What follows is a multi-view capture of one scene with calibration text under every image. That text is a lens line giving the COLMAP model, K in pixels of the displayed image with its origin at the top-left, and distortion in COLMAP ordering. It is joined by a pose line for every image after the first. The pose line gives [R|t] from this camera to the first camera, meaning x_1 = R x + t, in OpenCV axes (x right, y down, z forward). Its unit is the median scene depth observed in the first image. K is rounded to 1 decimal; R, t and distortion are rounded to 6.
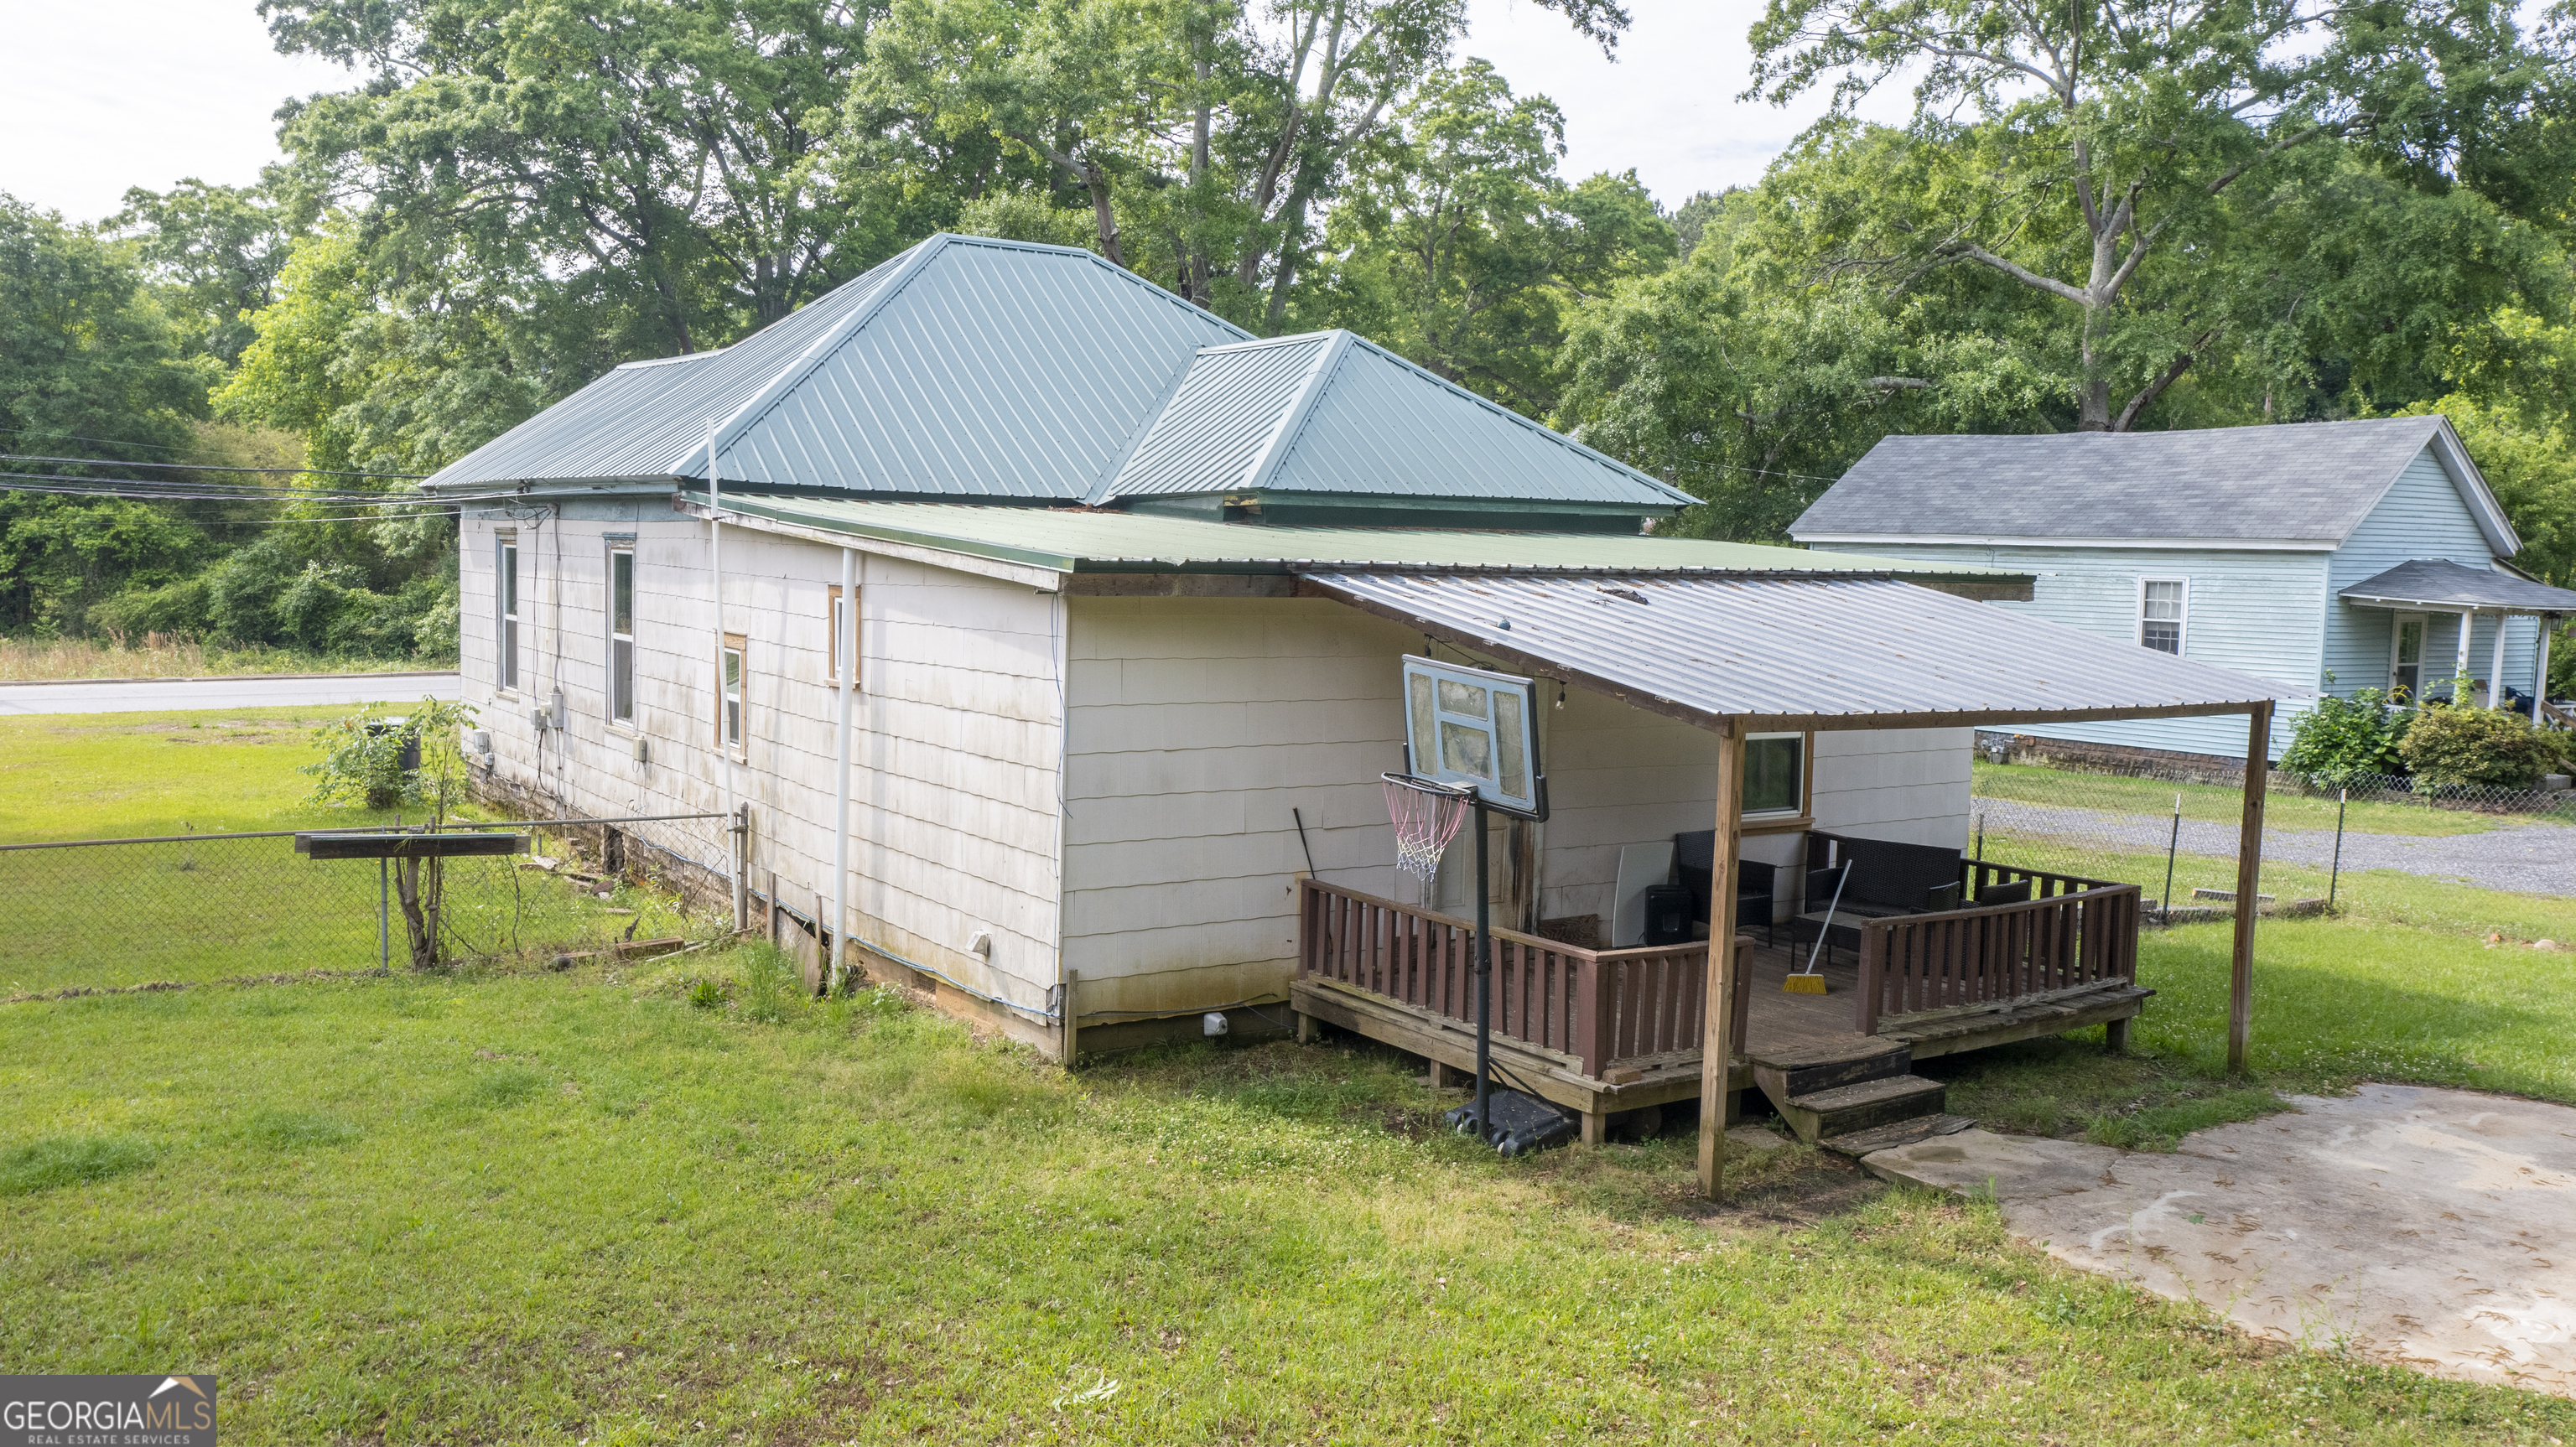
lens RADIAL K [[2065.1, 0, 1288.6], [0, 2065.1, 723.6], [0, 0, 1]] dist [-0.015782, 0.028707]
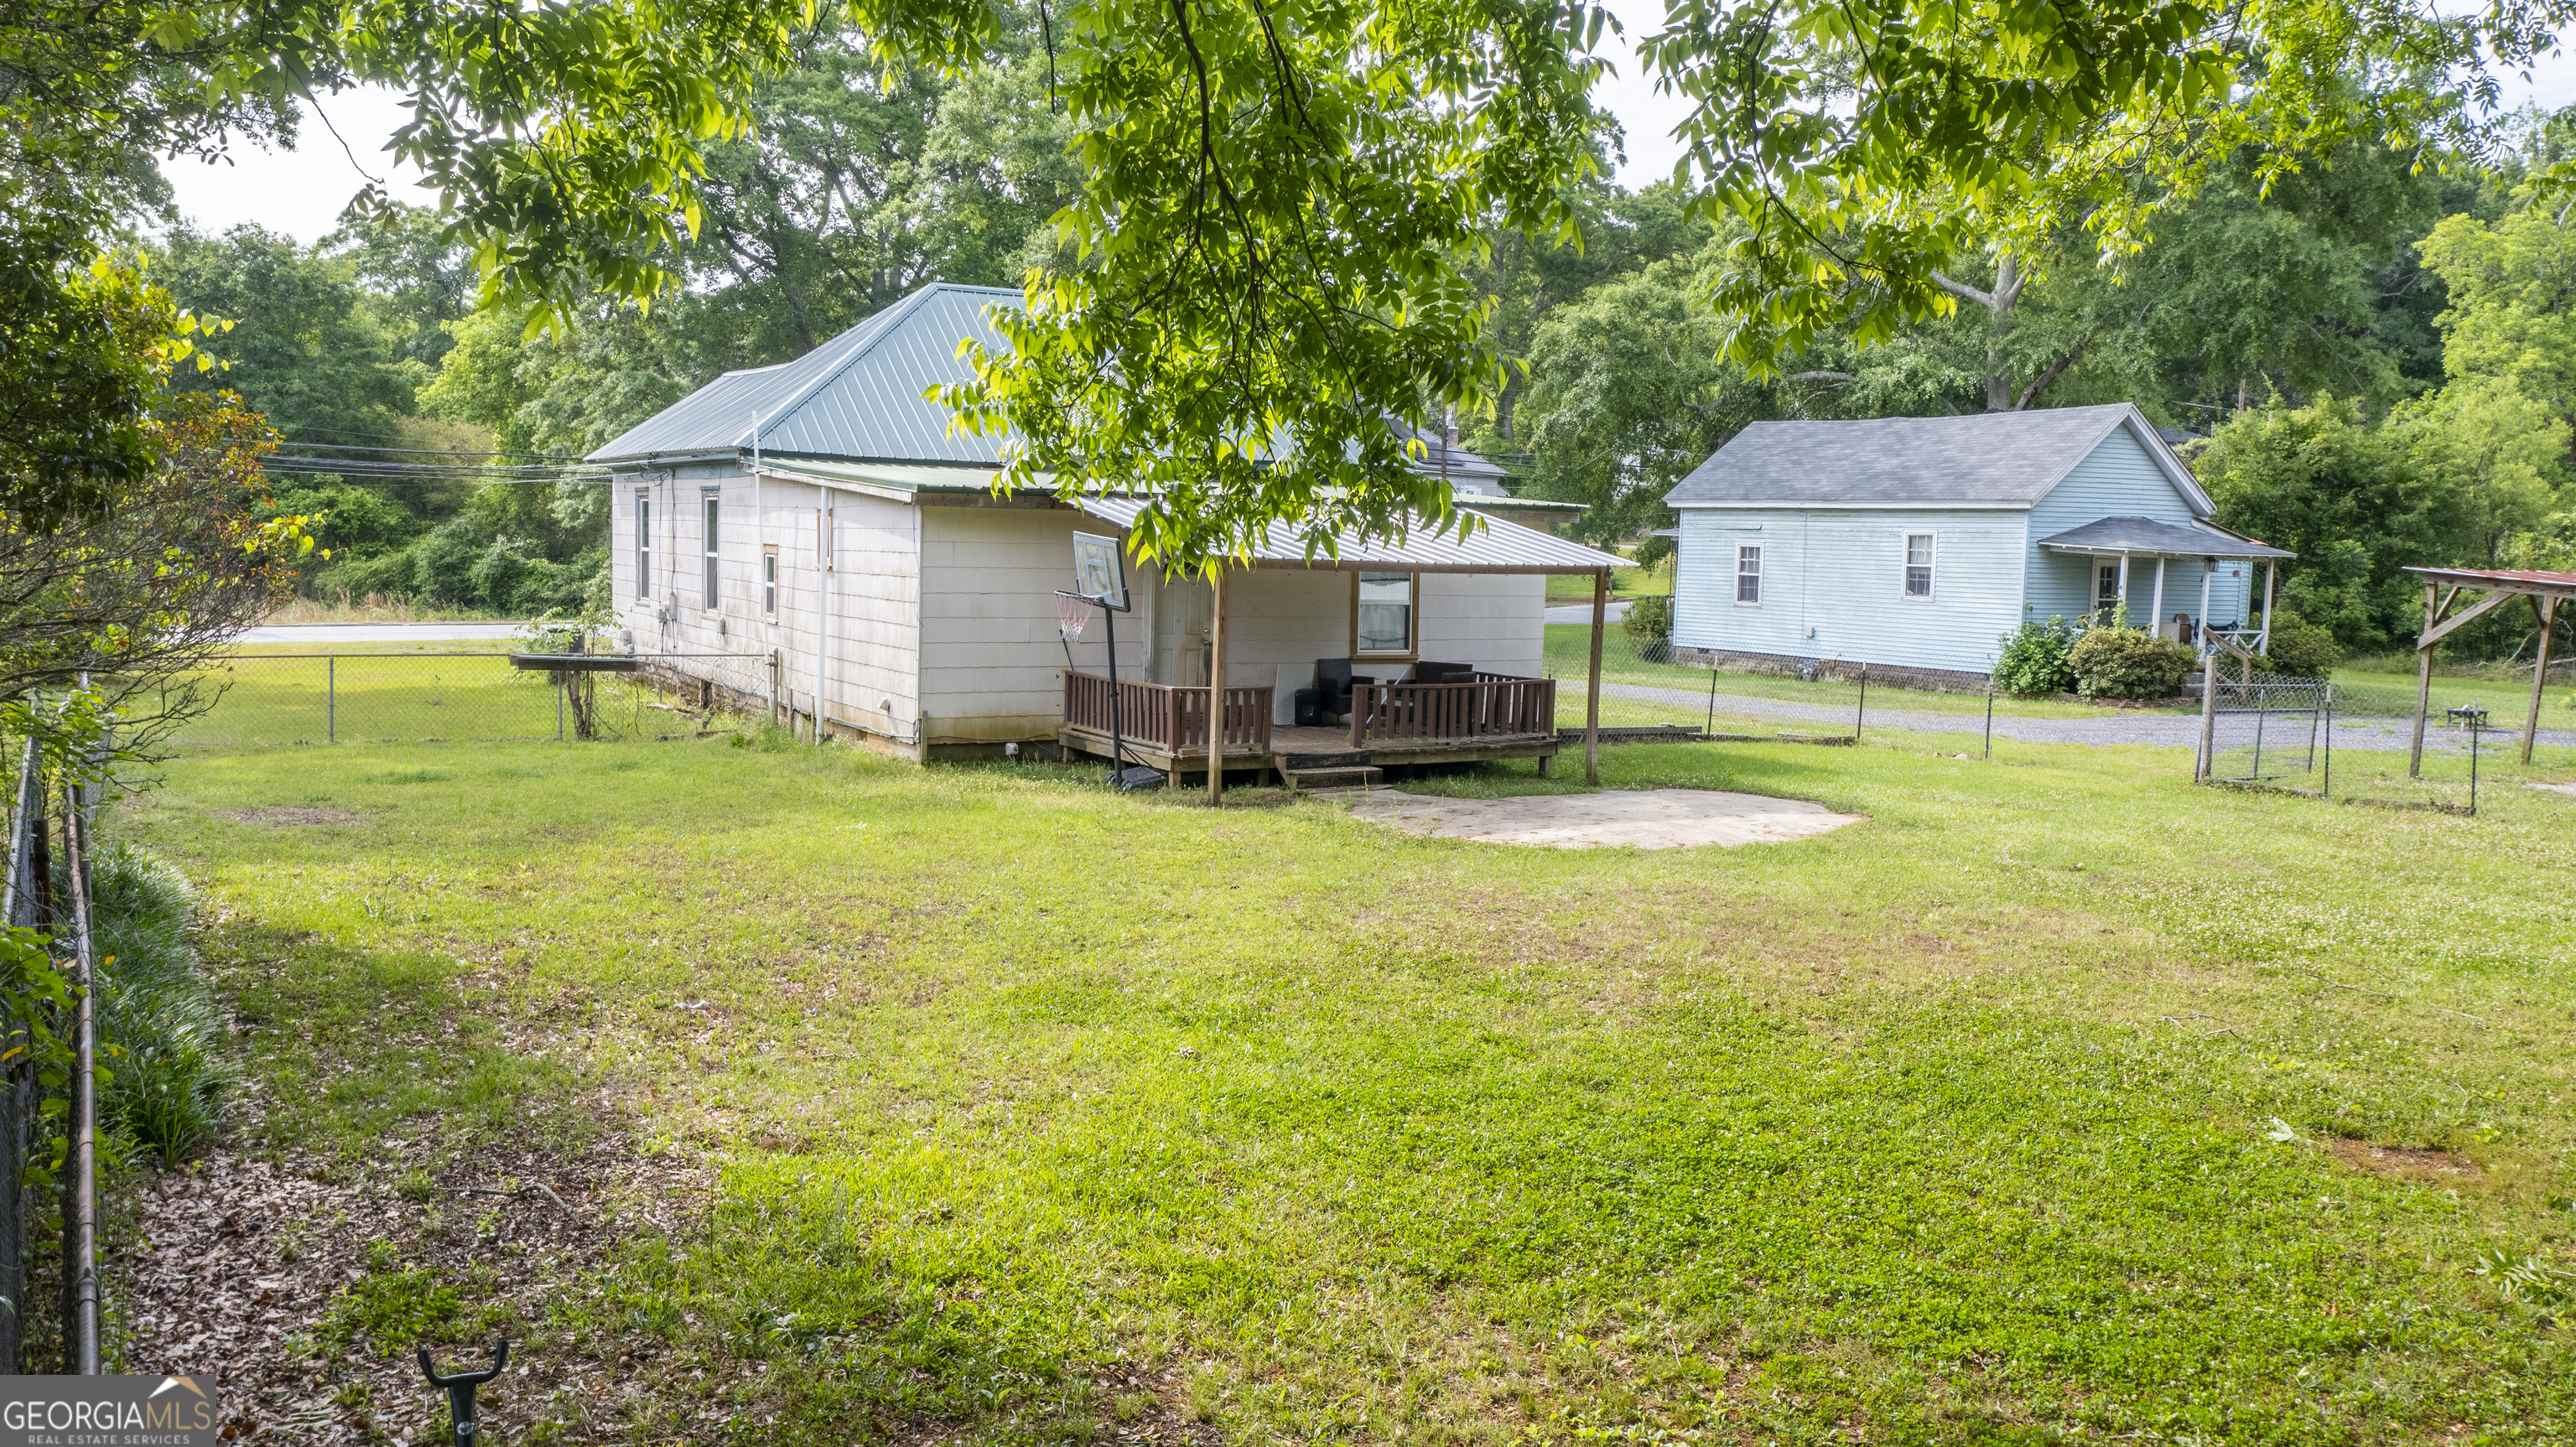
lens RADIAL K [[2065.1, 0, 1290.2], [0, 2065.1, 726.5], [0, 0, 1]] dist [-0.015782, 0.028707]
pose [[0.997347, 0.006722, -0.072483, 0.094736], [-0.006333, 0.999964, 0.005598, 0.032540], [0.072518, -0.005124, 0.997354, -0.216623]]
